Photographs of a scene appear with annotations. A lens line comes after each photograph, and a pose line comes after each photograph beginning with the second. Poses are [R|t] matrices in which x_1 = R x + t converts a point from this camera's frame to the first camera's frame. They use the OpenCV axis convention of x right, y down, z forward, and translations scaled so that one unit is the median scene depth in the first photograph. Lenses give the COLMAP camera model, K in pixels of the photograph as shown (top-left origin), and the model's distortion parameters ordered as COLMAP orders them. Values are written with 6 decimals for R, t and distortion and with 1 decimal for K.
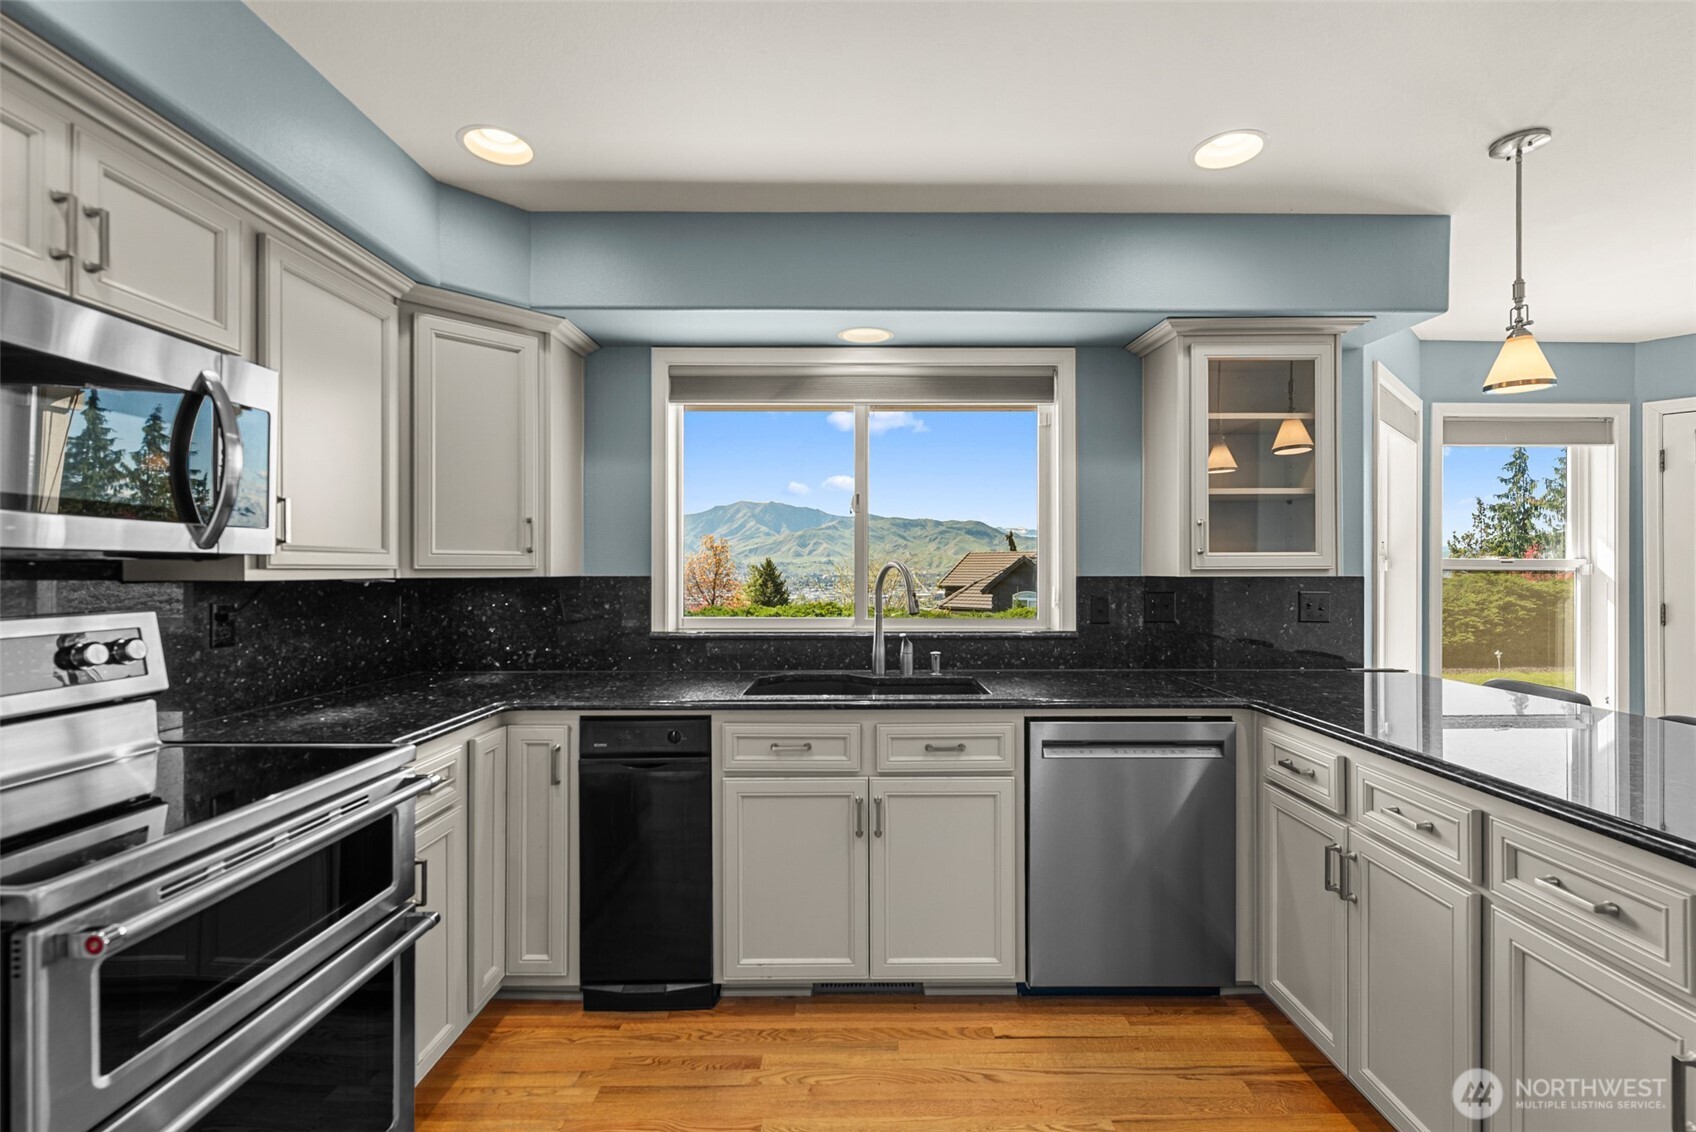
lens RADIAL K [[753.2, 0, 851.6], [0, 753.2, 570.5], [0, 0, 1]] dist [0.003671, -0.000593]
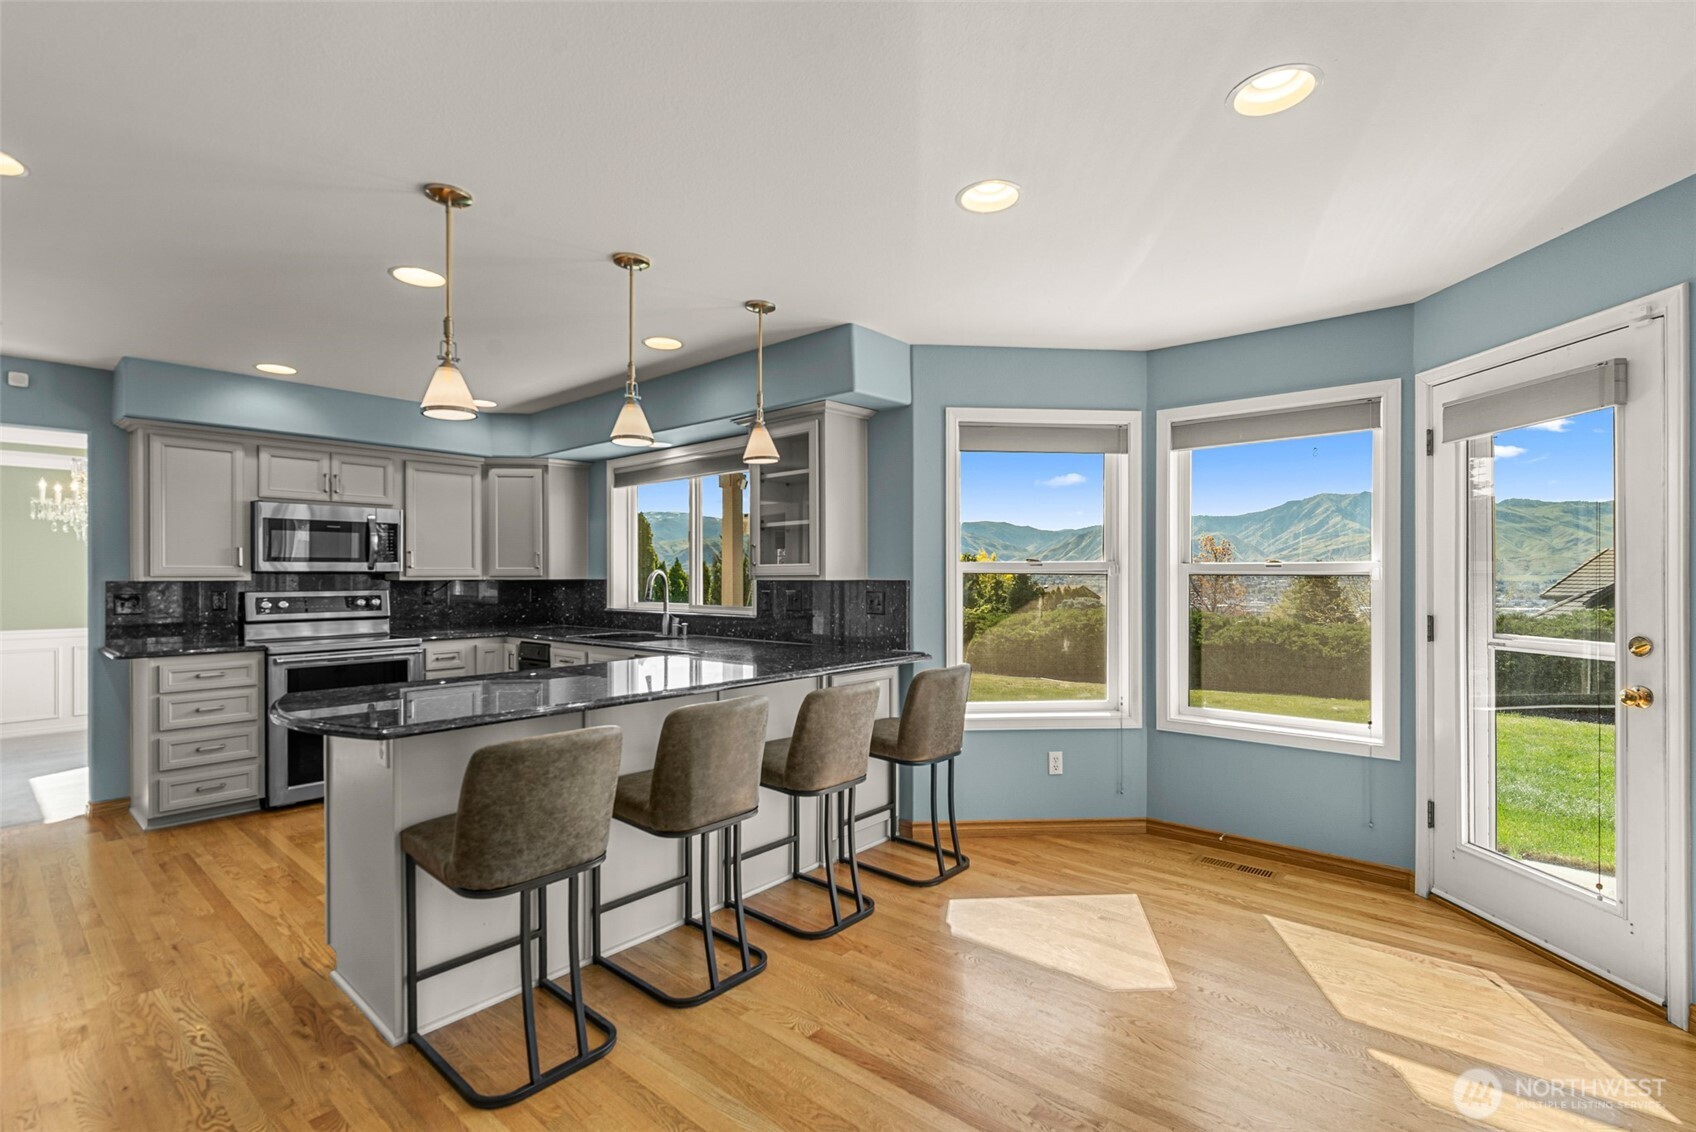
lens RADIAL K [[753.2, 0, 859.2], [0, 753.2, 581.7], [0, 0, 1]] dist [0.003671, -0.000593]
pose [[0.760367, 0.004274, -0.649480, 1.689599], [0.001494, 0.999964, 0.008330, -0.001646], [0.649492, -0.007304, 0.760333, -0.055089]]
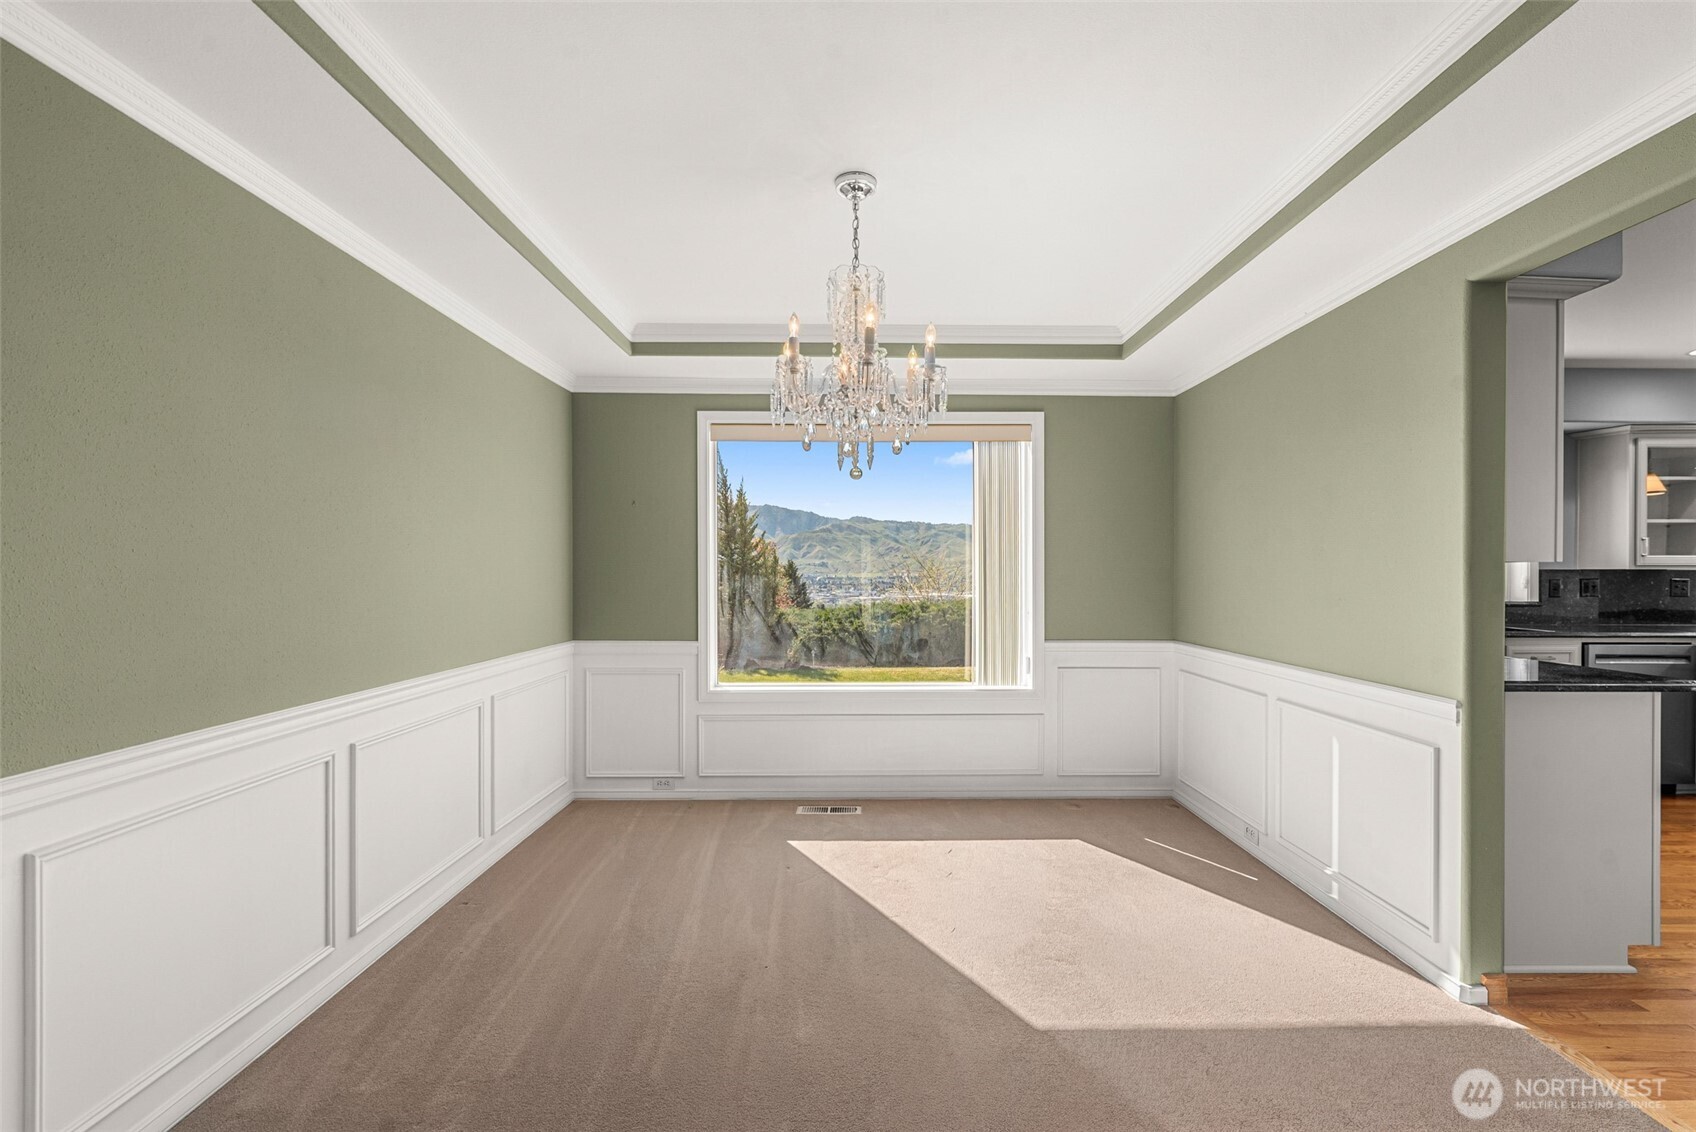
lens RADIAL K [[753.2, 0, 846.1], [0, 753.2, 573.8], [0, 0, 1]] dist [0.003671, -0.000593]
pose [[0.999942, 0.003793, 0.010129, -1.465506], [-0.003804, 0.999992, 0.001029, 0.025236], [-0.010125, -0.001067, 0.999948, -0.781843]]
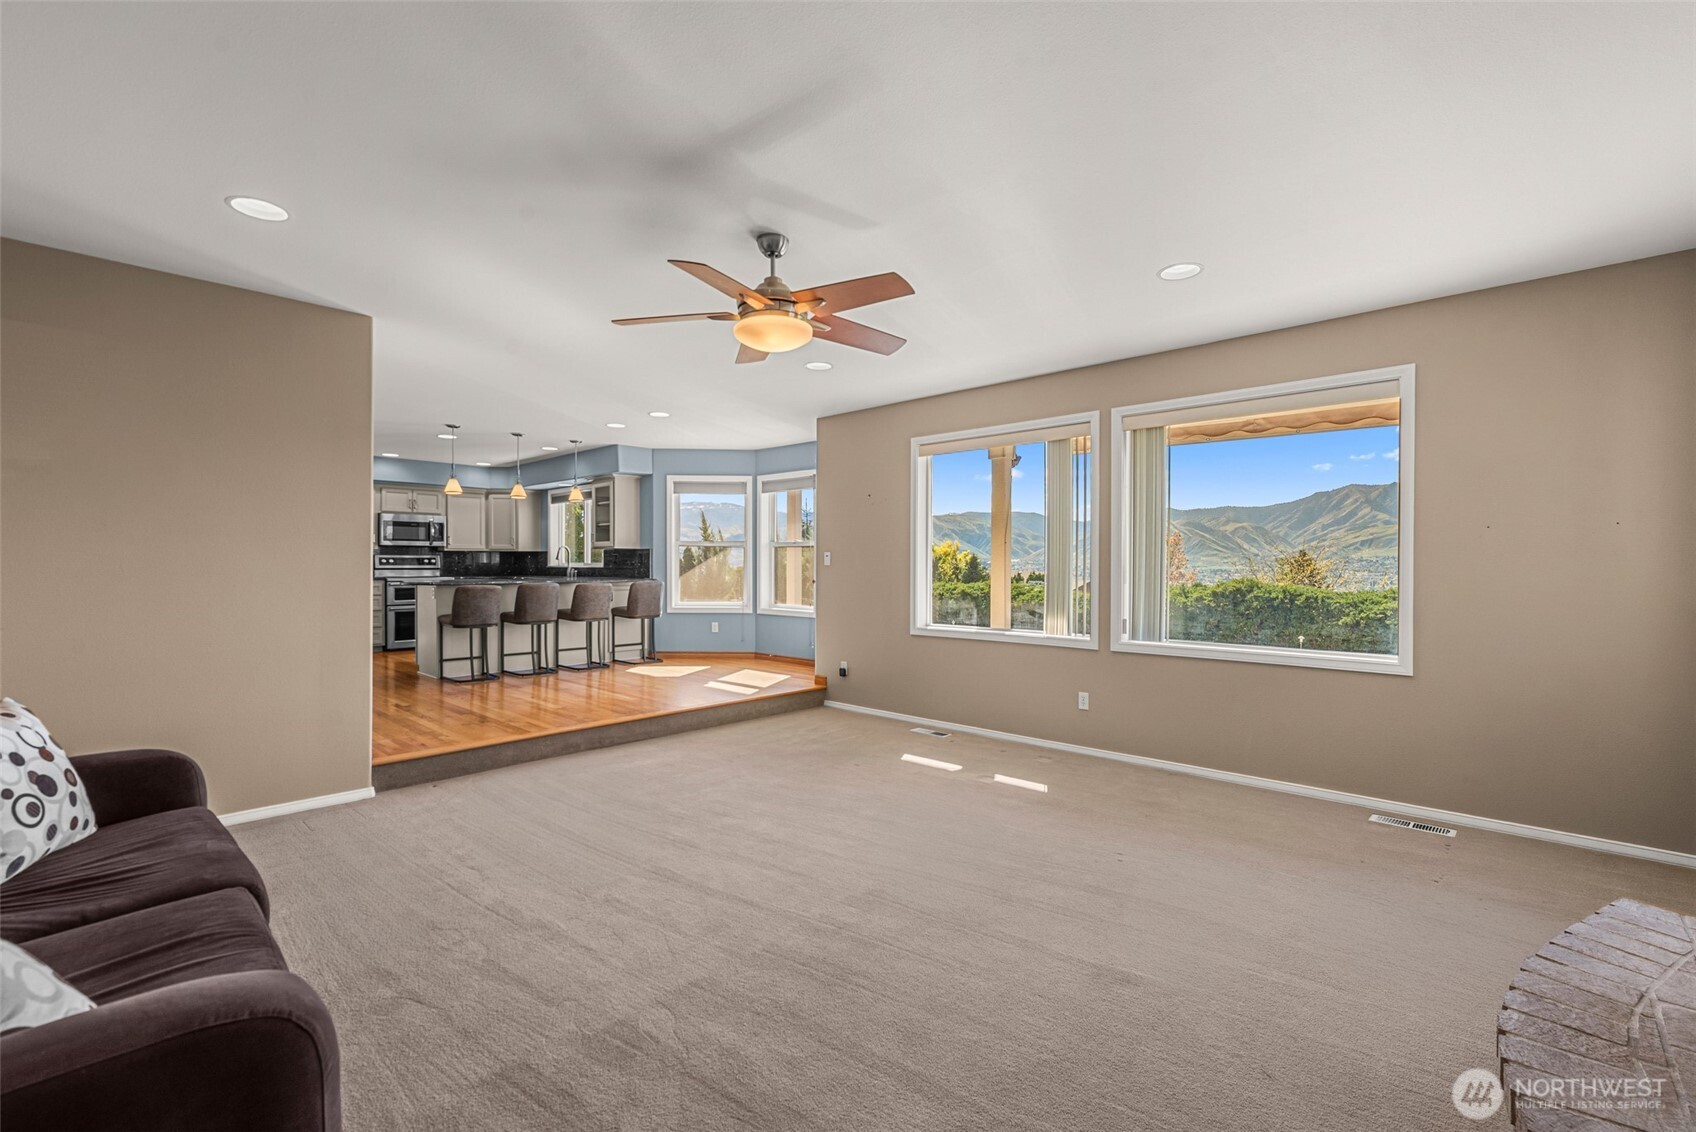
lens RADIAL K [[753.2, 0, 863.1], [0, 753.2, 575.9], [0, 0, 1]] dist [0.003671, -0.000593]
pose [[0.722515, 0.011889, -0.691253, 3.961553], [-0.003181, 0.999899, 0.013873, 0.084462], [0.691348, -0.007824, 0.722480, -0.720389]]
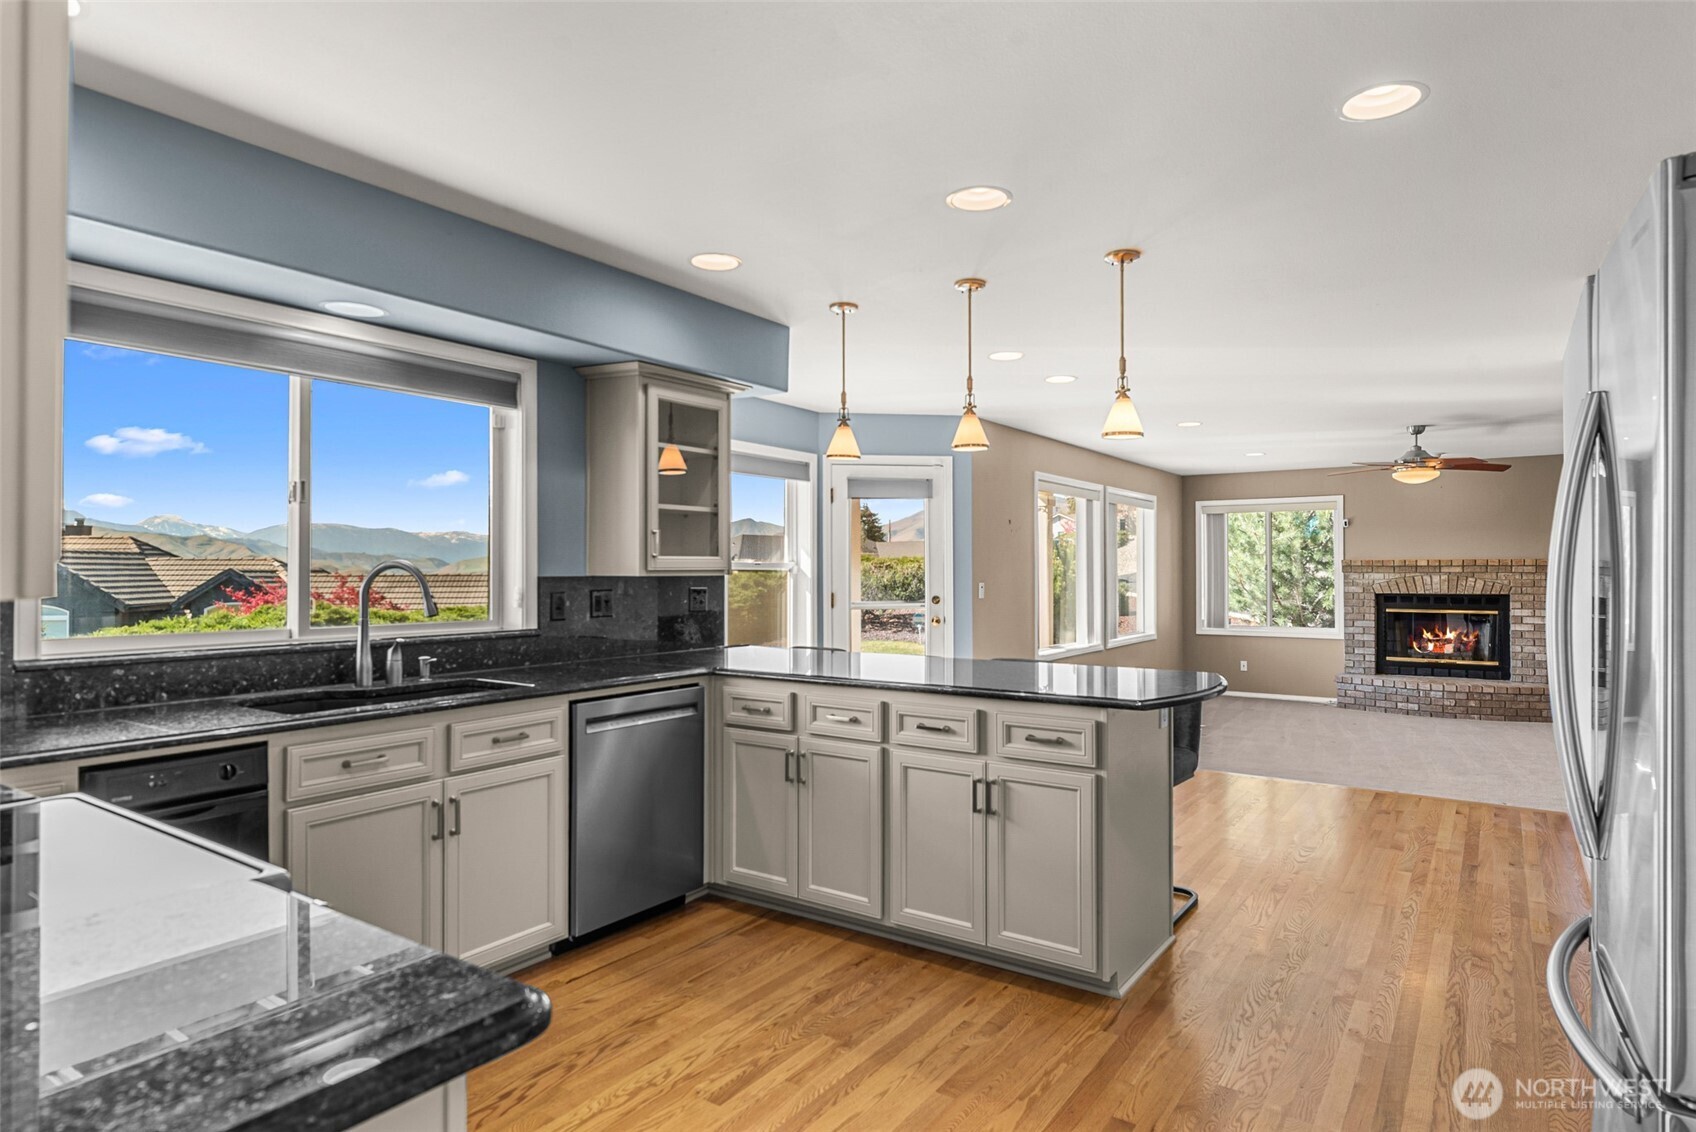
lens RADIAL K [[956.3, 0, 865.2], [0, 956.3, 561.9], [0, 0, 1]] dist [0.018987, 0.001348]
pose [[0.566826, 0.006289, 0.823813, -0.632530], [0.000784, 0.999966, -0.008173, -0.001885], [-0.823837, 0.005278, 0.566802, -0.163491]]
